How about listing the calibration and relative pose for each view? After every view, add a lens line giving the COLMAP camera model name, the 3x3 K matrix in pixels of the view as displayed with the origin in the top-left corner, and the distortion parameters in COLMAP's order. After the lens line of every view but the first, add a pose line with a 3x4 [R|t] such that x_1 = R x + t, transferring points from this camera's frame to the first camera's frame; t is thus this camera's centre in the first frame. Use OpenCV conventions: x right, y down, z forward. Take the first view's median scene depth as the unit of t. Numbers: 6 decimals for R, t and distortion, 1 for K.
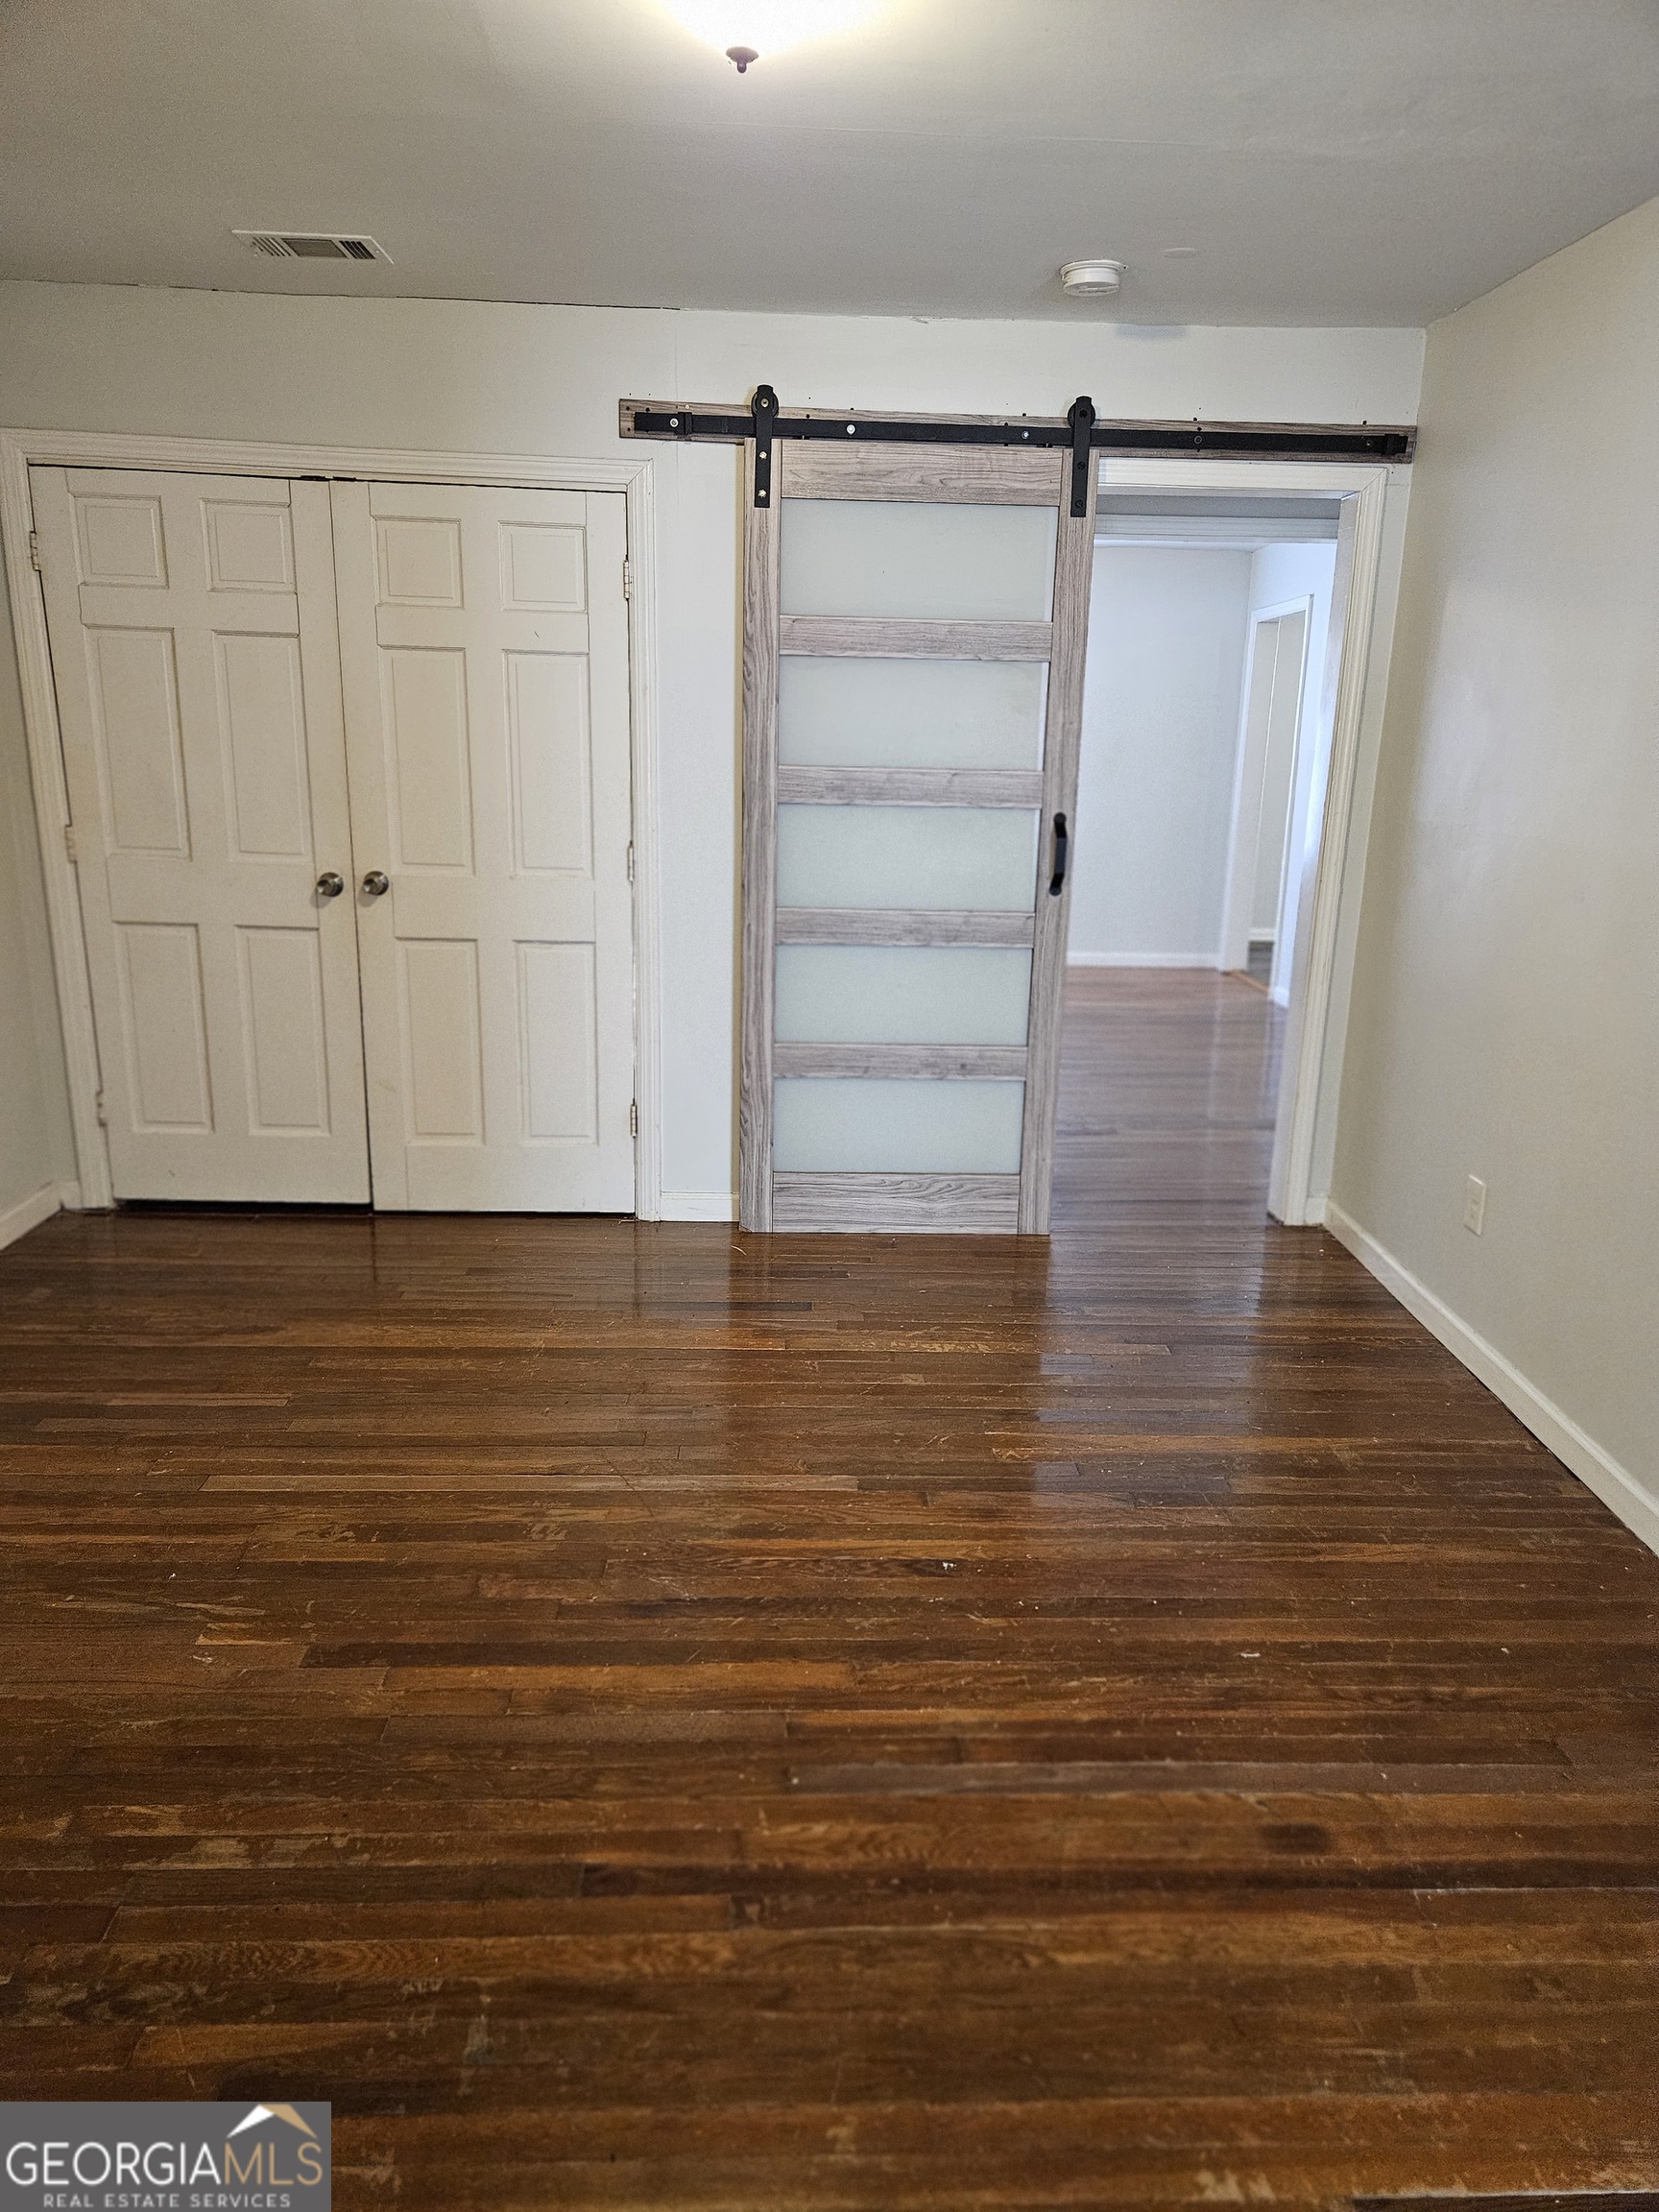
lens RADIAL K [[1446.3, 0, 829.5], [0, 1446.3, 1106.0], [0, 0, 1]] dist [-0.001111, -0.002205]
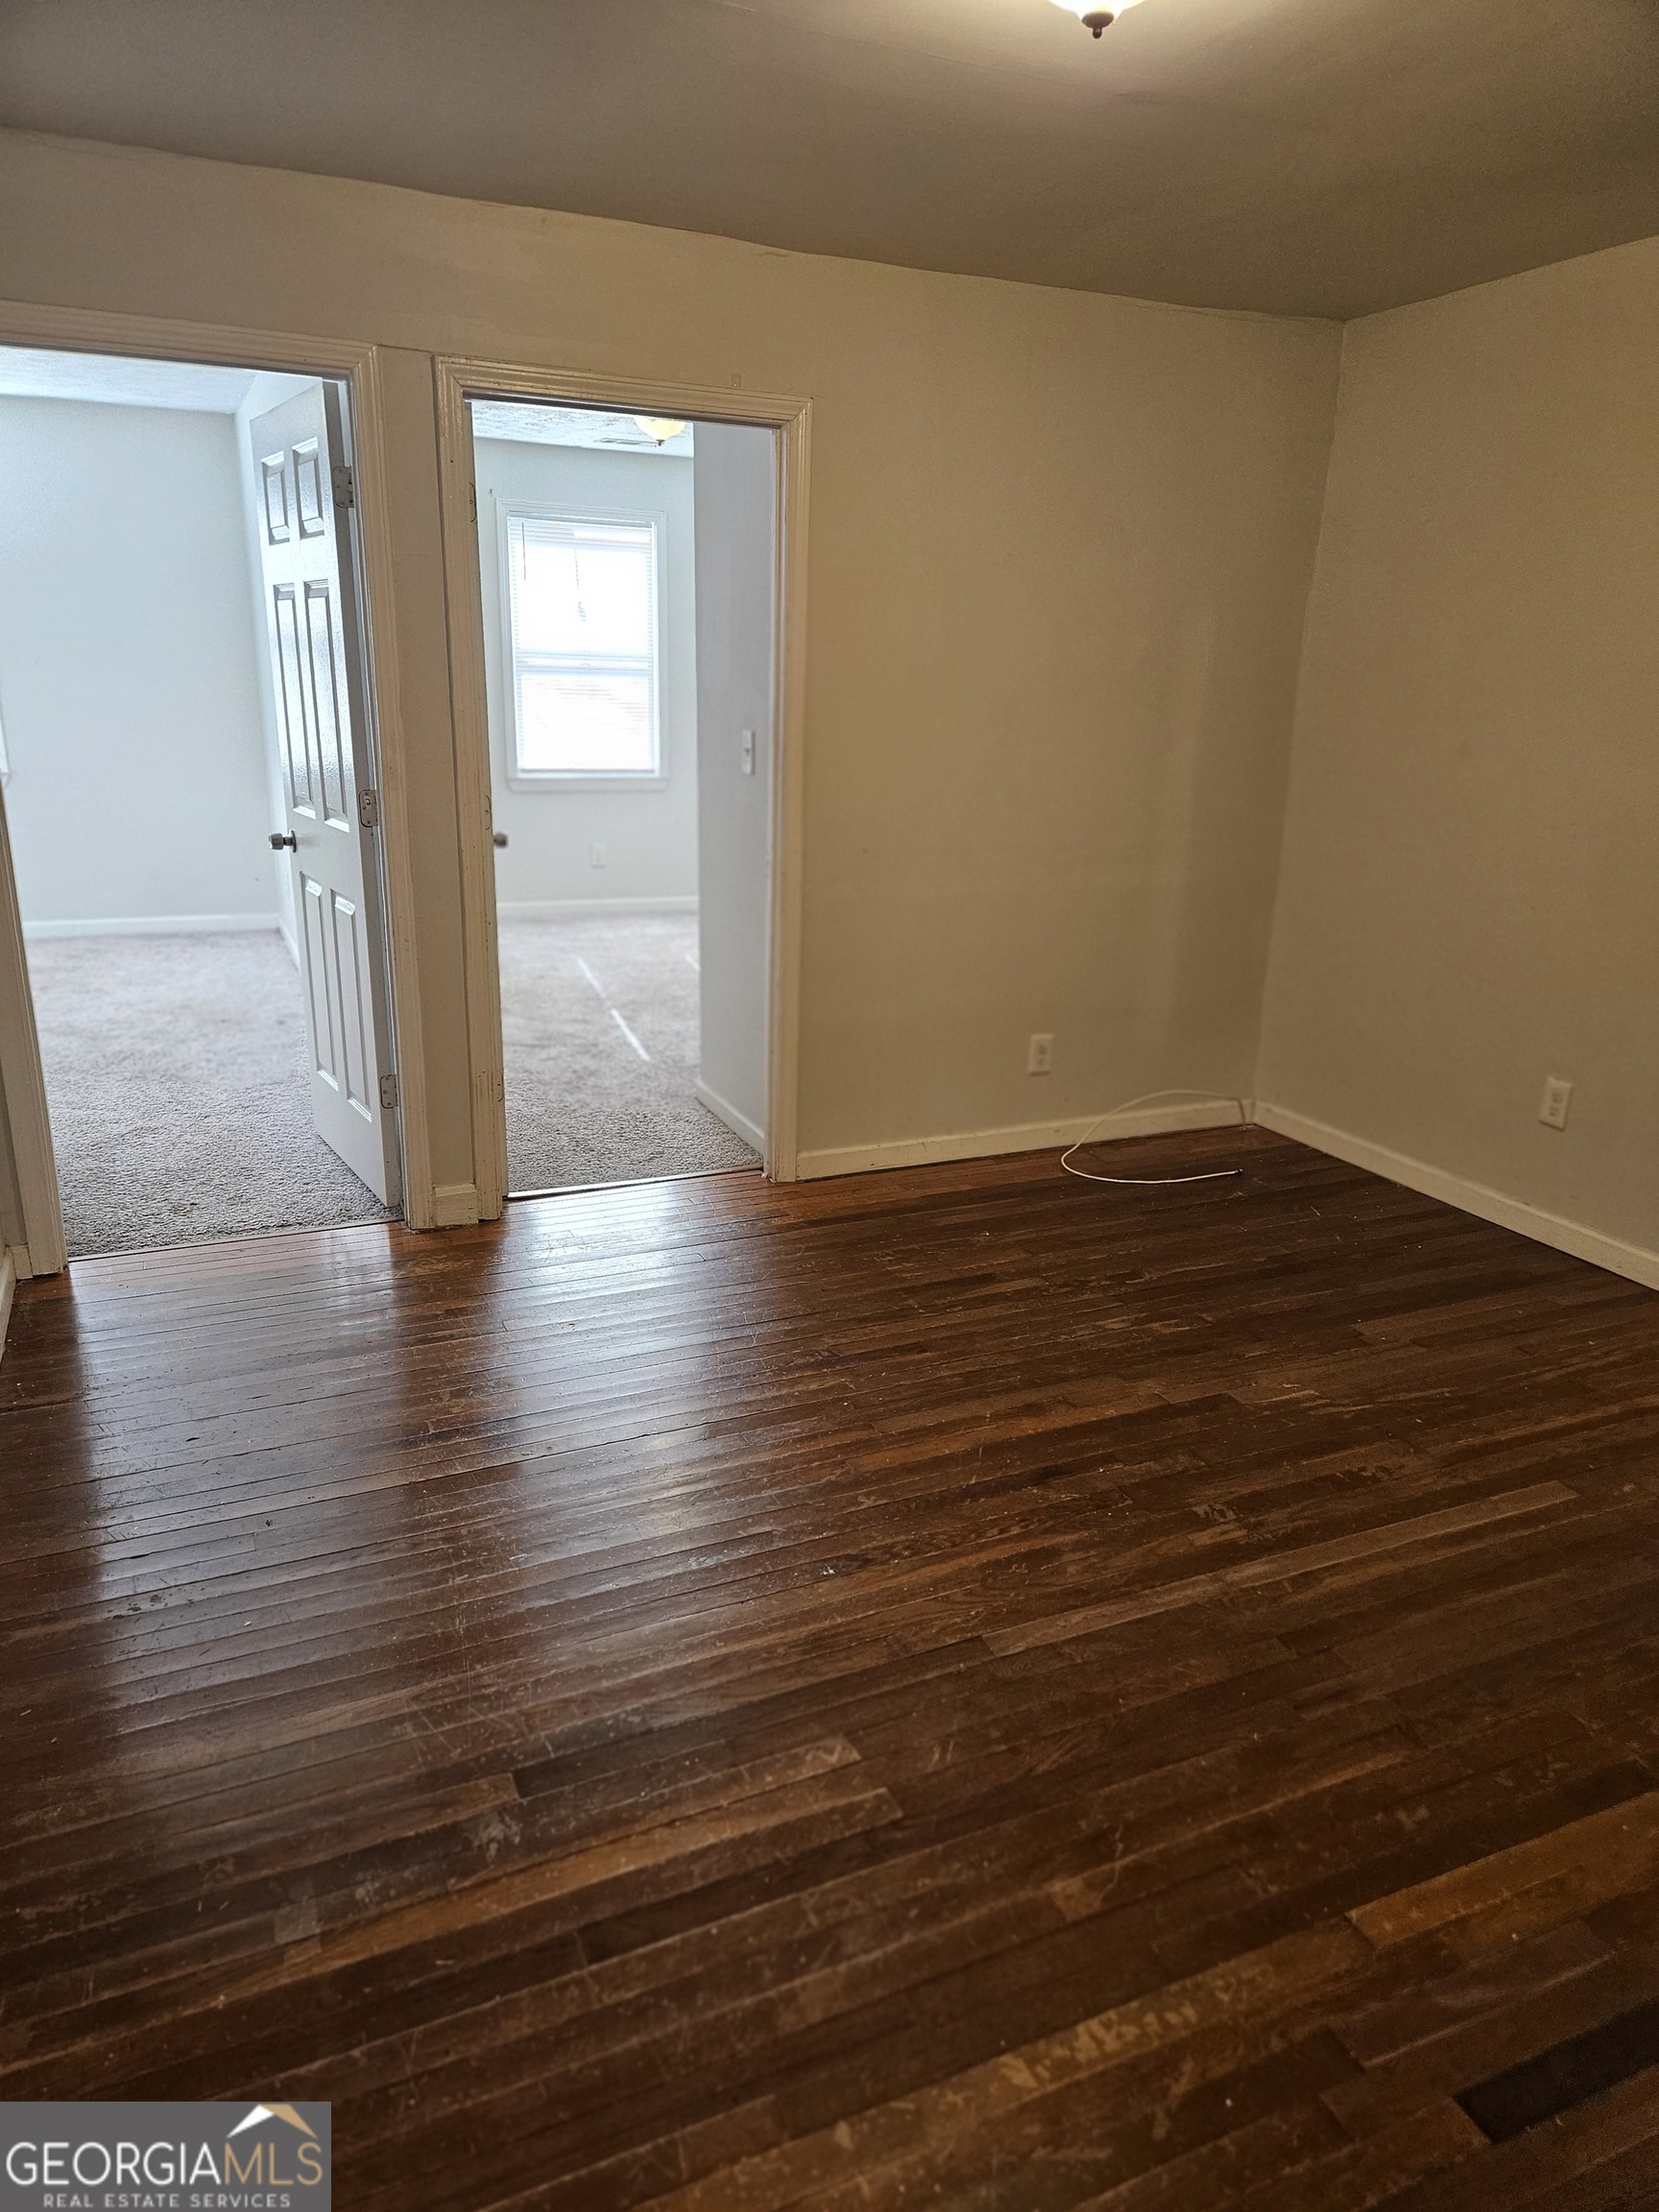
lens RADIAL K [[1446.3, 0, 829.5], [0, 1446.3, 1106.0], [0, 0, 1]] dist [-0.001111, -0.002205]
pose [[-0.925744, 0.071235, -0.371380, 0.414892], [-0.129748, 0.862643, 0.488889, -0.411612], [0.355194, 0.500772, -0.789344, 1.609133]]
